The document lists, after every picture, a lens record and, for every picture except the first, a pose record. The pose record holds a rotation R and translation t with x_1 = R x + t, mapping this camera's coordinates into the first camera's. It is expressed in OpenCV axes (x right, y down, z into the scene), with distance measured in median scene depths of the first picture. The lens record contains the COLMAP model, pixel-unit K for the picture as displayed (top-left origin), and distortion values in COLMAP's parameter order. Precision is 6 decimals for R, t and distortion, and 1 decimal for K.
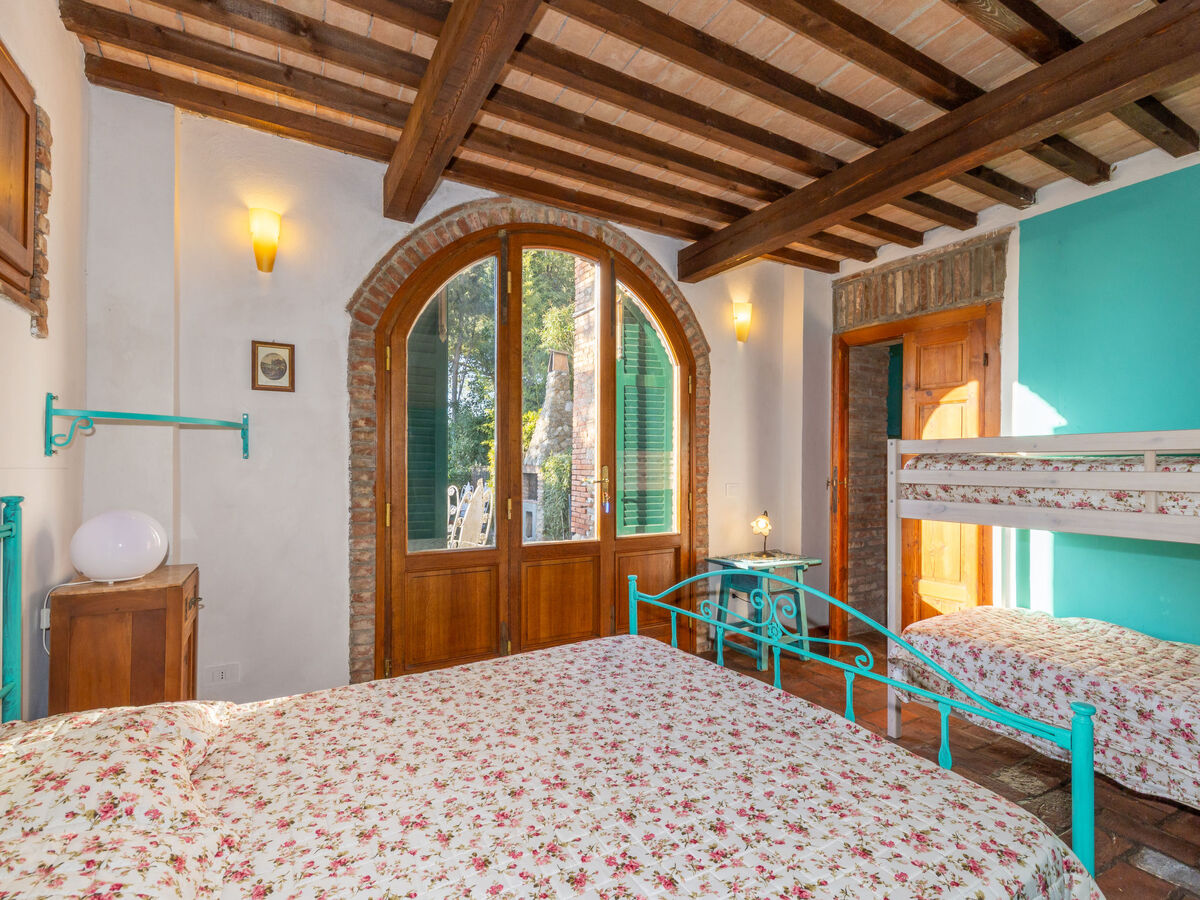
lens RADIAL K [[550.2, 0, 654.9], [0, 550.2, 467.6], [0, 0, 1]] dist [0.004313, -0.001502]
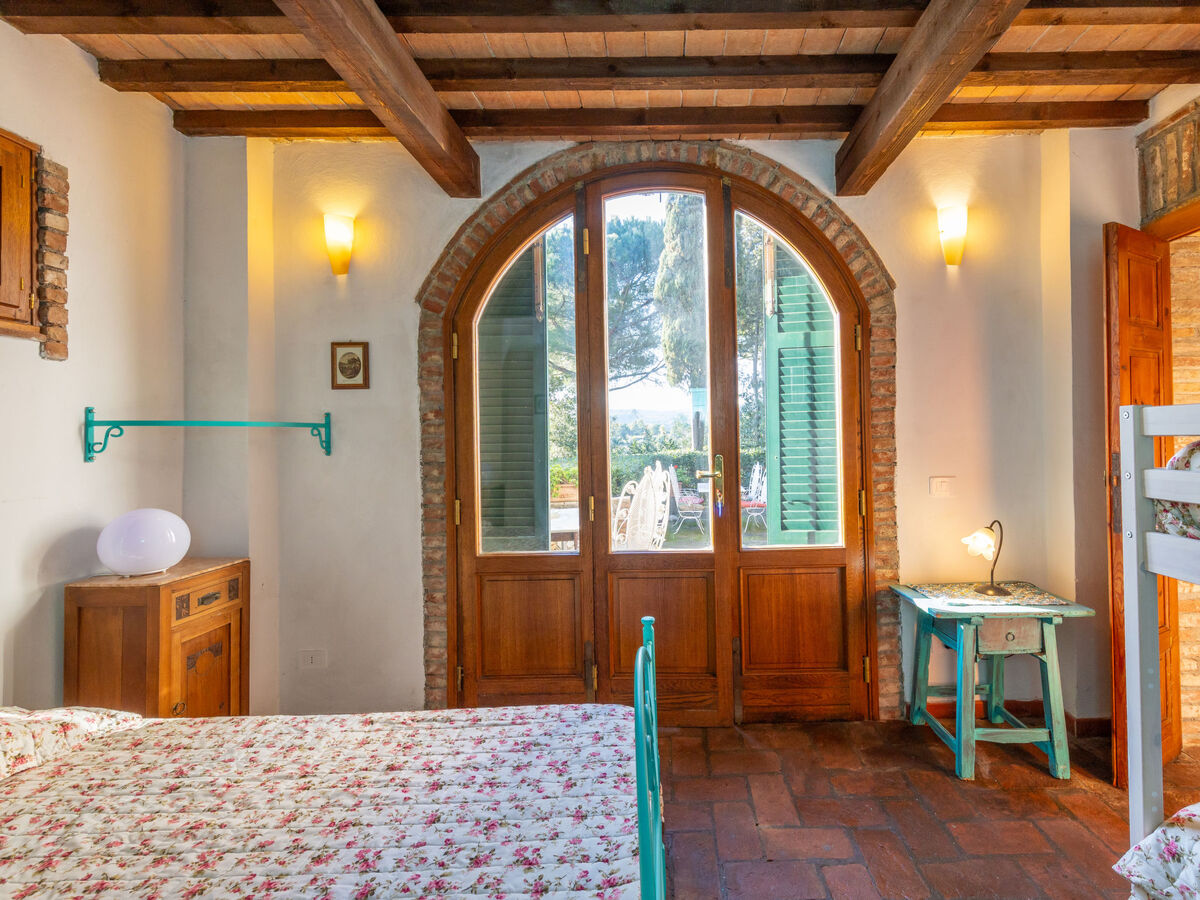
lens RADIAL K [[554.7, 0, 708.7], [0, 554.7, 440.3], [0, 0, 1]] dist [0.000156, 0.003488]
pose [[0.859523, -0.017798, -0.510787, 0.350011], [0.015153, 0.999842, -0.009340, -0.020471], [0.510872, 0.000288, 0.859656, 0.385713]]
